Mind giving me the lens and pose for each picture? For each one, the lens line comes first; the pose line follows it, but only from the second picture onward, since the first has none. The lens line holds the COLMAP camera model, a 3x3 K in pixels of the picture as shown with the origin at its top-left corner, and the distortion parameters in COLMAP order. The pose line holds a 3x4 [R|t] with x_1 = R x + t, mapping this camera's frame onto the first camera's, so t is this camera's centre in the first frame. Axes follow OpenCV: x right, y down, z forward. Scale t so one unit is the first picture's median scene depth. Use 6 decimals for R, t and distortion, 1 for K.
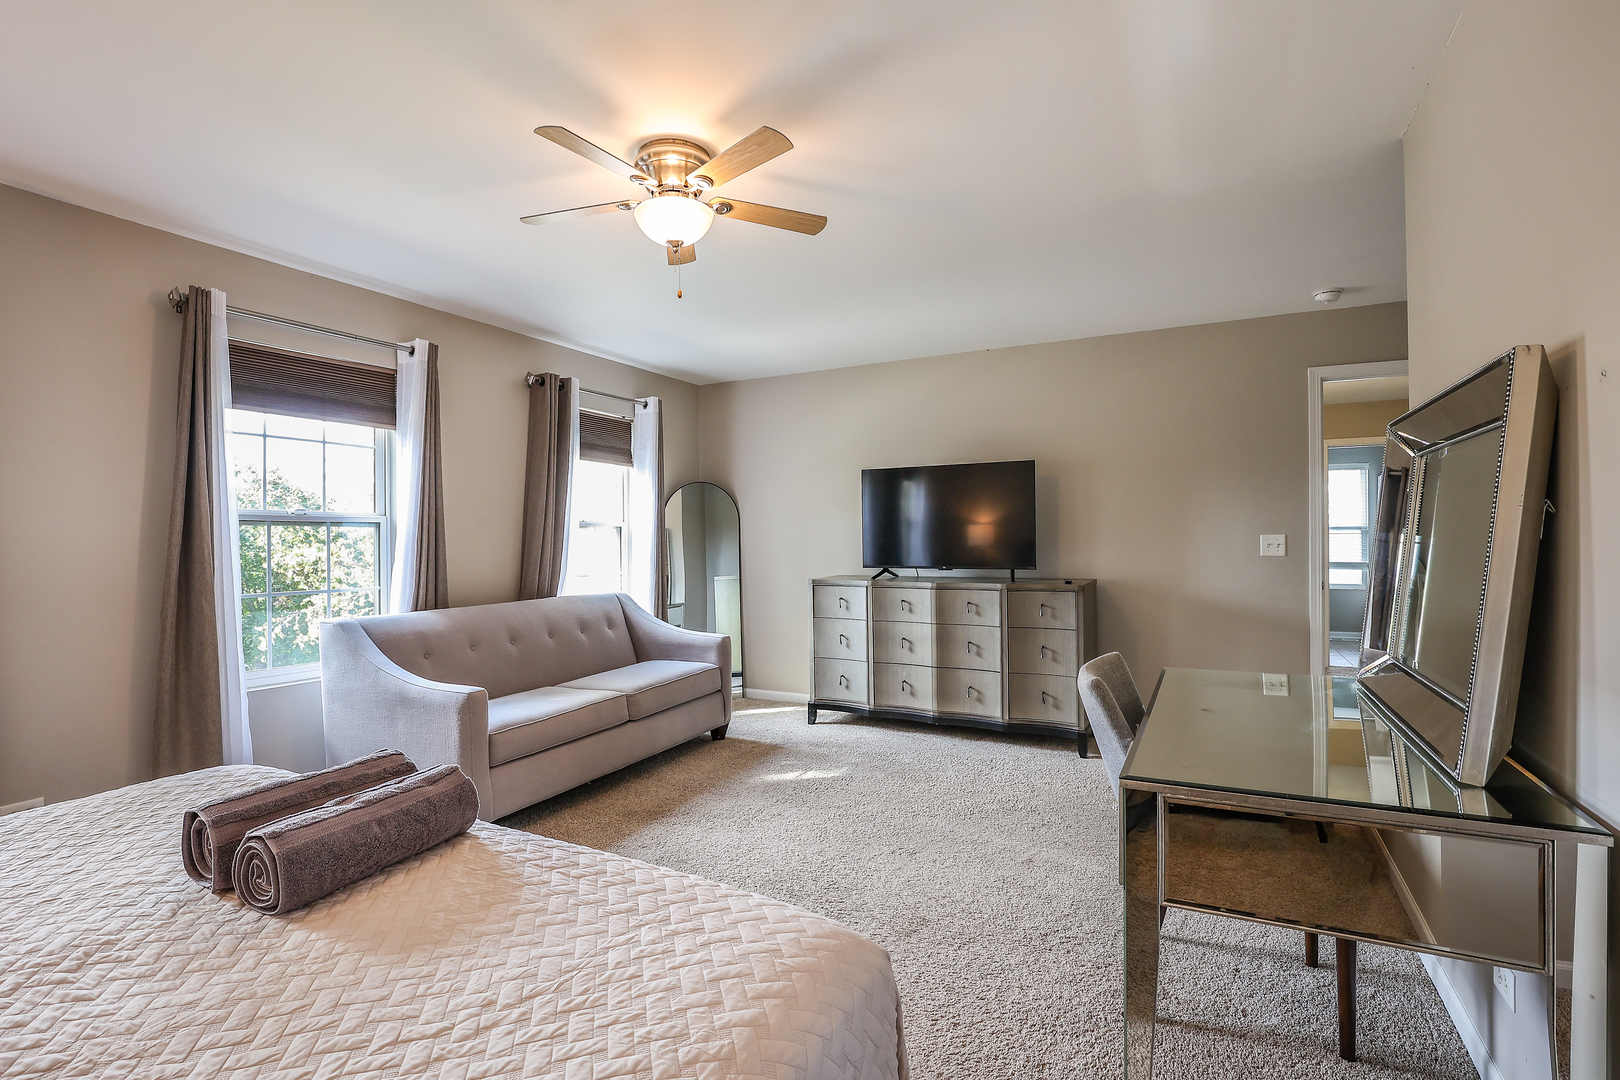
lens RADIAL K [[777.9, 0, 806.4], [0, 777.9, 548.9], [0, 0, 1]] dist [-0.017720, -0.000197]
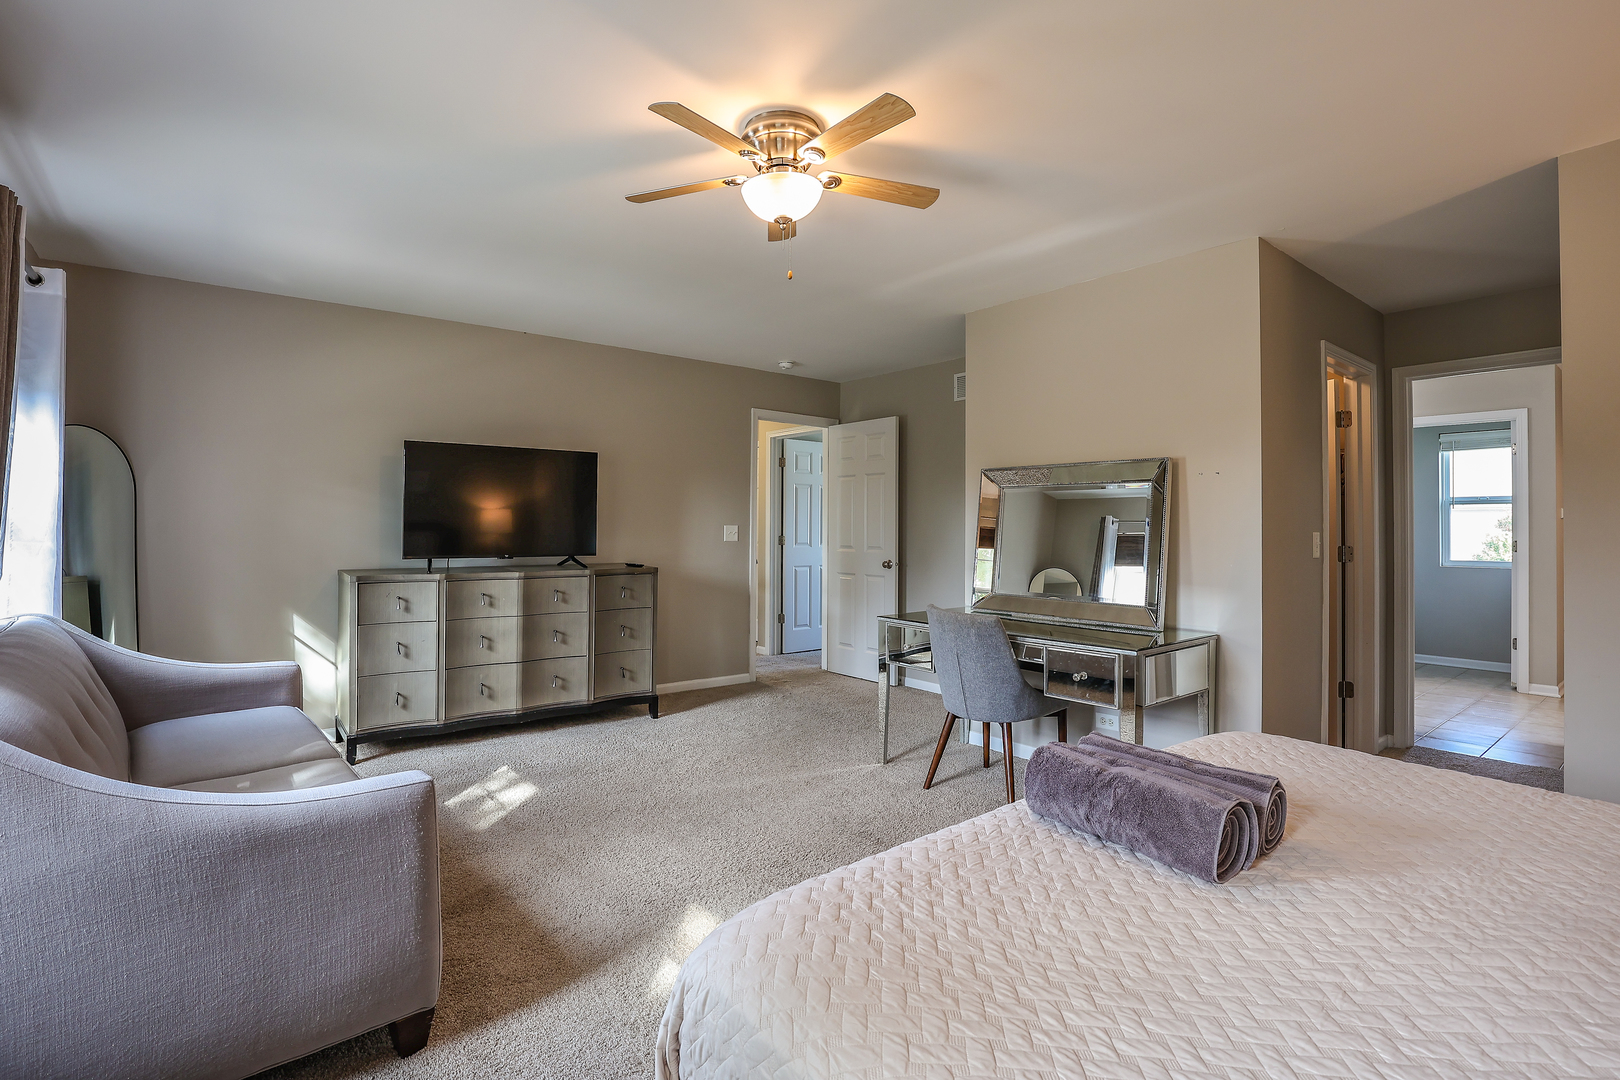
lens RADIAL K [[757.1, 0, 810.5], [0, 757.1, 529.7], [0, 0, 1]] dist [-0.003083, -0.000192]
pose [[0.412349, 0.006981, 0.910999, -0.526847], [0.002662, 0.999957, -0.008868, 0.001085], [-0.911022, 0.006082, 0.412313, 0.304336]]
